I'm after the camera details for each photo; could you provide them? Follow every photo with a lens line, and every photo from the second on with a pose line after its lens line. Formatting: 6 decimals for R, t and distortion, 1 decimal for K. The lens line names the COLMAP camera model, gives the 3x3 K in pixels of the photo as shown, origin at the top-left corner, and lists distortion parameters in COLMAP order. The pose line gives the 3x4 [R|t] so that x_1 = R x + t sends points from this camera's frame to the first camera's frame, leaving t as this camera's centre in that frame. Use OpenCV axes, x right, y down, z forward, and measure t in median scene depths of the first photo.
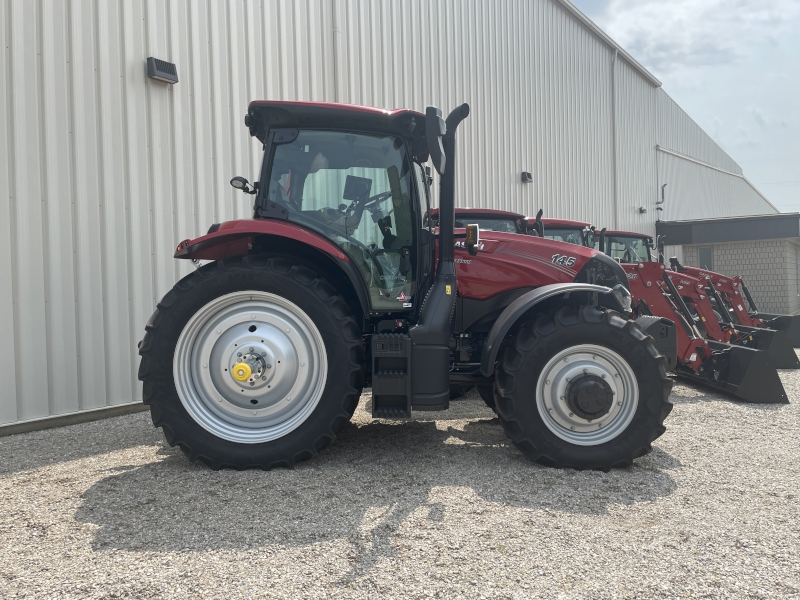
lens RADIAL K [[626.1, 0, 400.9], [0, 626.1, 299.4], [0, 0, 1]] dist [-0.003976, -0.003363]
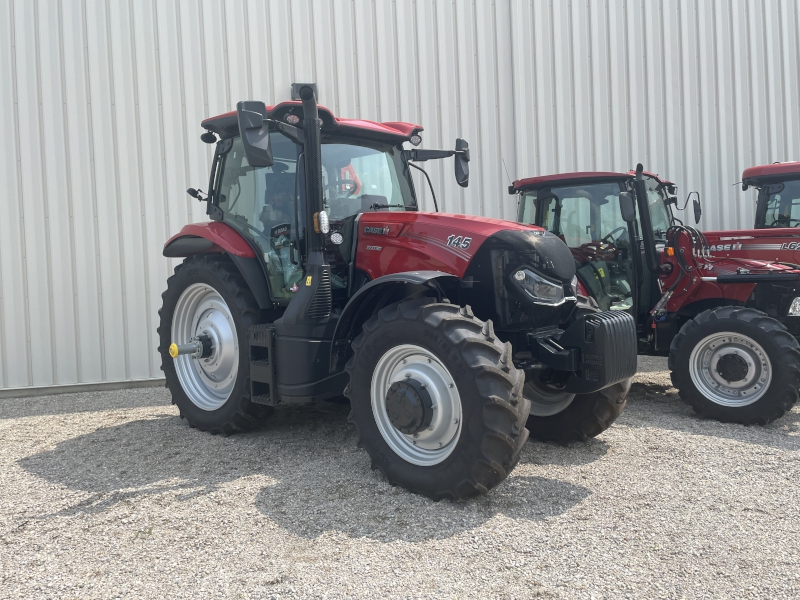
lens RADIAL K [[626.1, 0, 401.1], [0, 626.1, 300.2], [0, 0, 1]] dist [-0.003976, -0.003363]
pose [[0.743407, 0.010813, -0.668752, 0.837068], [0.013611, 0.999418, 0.031289, -0.013713], [0.668701, -0.032362, 0.742827, 0.370776]]
